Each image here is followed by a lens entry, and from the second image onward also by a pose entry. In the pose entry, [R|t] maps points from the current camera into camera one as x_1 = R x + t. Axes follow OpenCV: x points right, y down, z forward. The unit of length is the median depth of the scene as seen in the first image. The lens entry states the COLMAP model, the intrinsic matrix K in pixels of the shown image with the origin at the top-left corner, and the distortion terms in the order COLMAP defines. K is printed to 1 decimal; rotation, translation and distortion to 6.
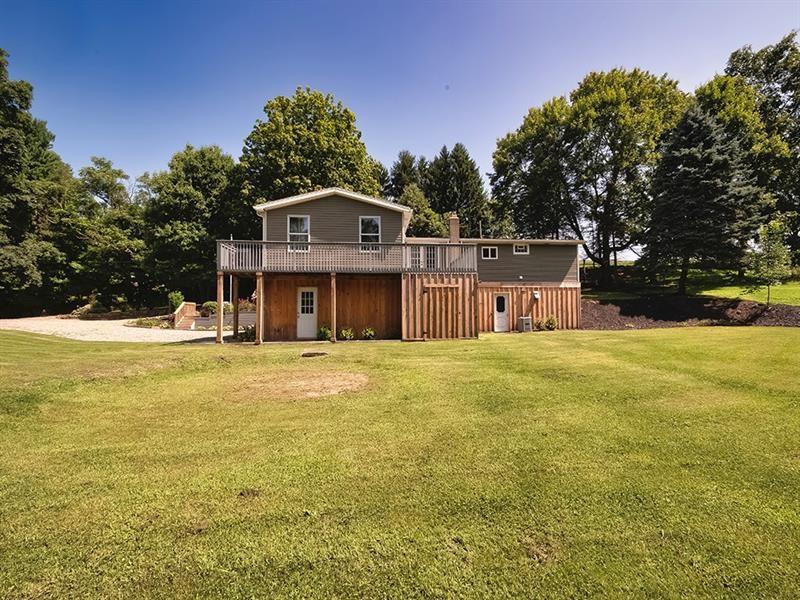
lens RADIAL K [[352.5, 0, 400.0], [0, 352.5, 300.0], [0, 0, 1]] dist [0.000626, -0.000112]
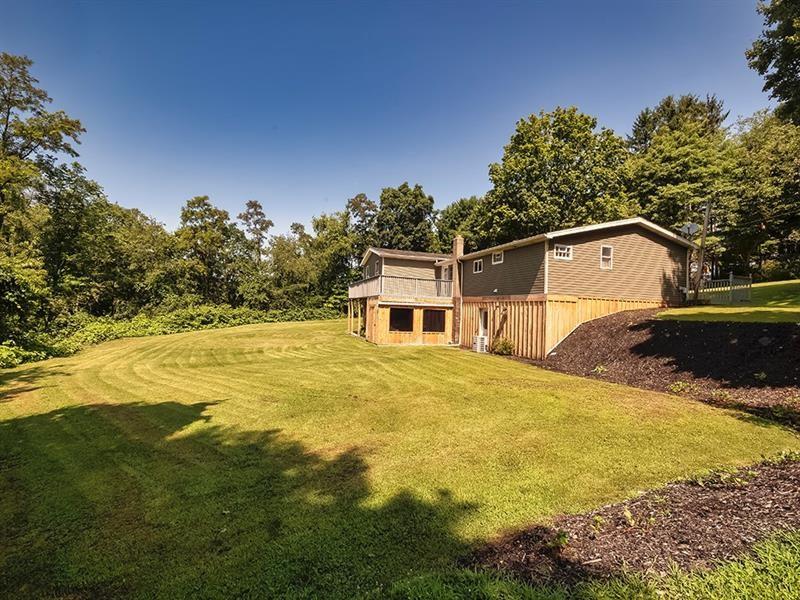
lens RADIAL K [[352.5, 0, 400.0], [0, 352.5, 300.0], [0, 0, 1]] dist [0.000626, -0.000112]
pose [[0.229471, -0.011928, -0.973242, 1.149363], [0.014173, 0.999860, -0.008912, -0.035703], [0.973212, -0.011749, 0.229608, 0.566845]]
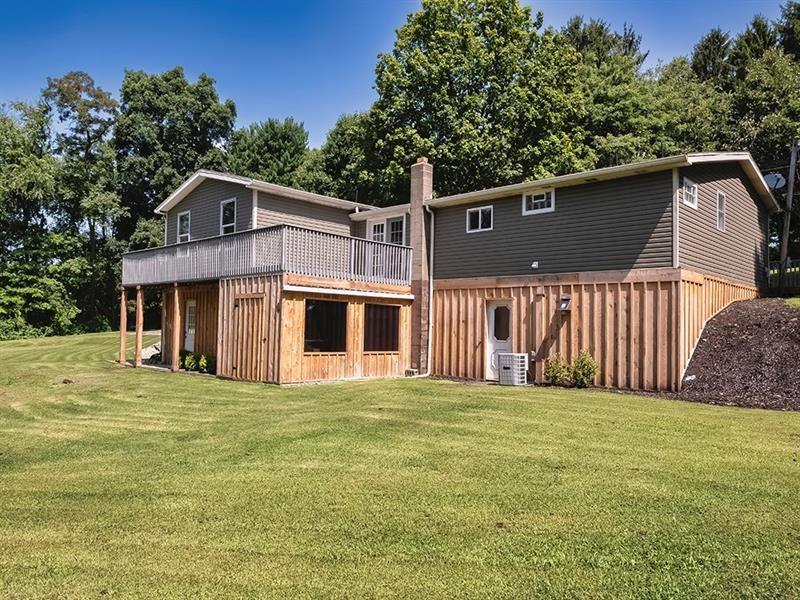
lens RADIAL K [[585.5, 0, 400.0], [0, 585.5, 300.0], [0, 0, 1]] dist [0.010721, -0.000251]
pose [[0.660794, -0.018935, -0.750329, 0.799635], [0.014587, 0.999817, -0.012385, -0.011190], [0.750426, -0.002761, 0.660949, 0.367176]]
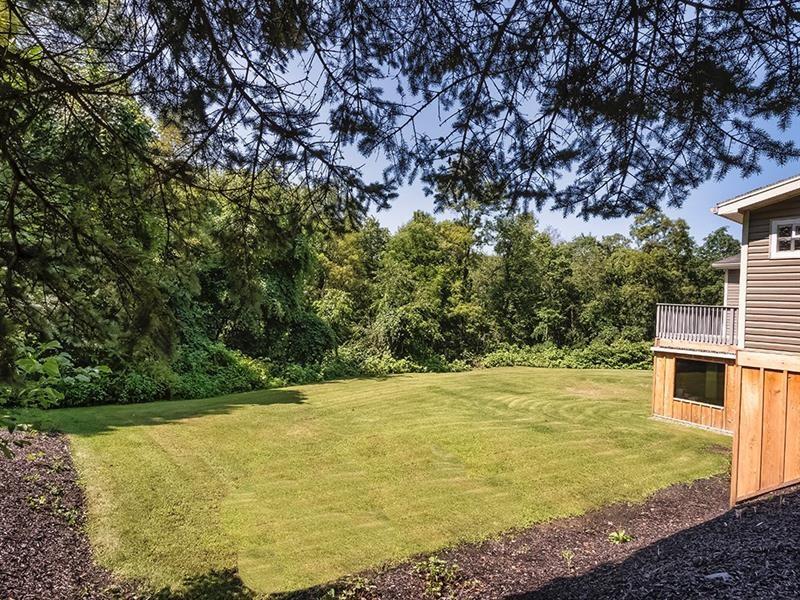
lens RADIAL K [[434.7, 0, 400.0], [0, 434.7, 300.0], [0, 0, 1]] dist [-0.000632, -0.000108]
pose [[-0.867418, -0.060390, -0.493902, 0.942433], [-0.031622, 0.997292, -0.066405, -0.058192], [0.496575, -0.041983, -0.866978, 1.188353]]
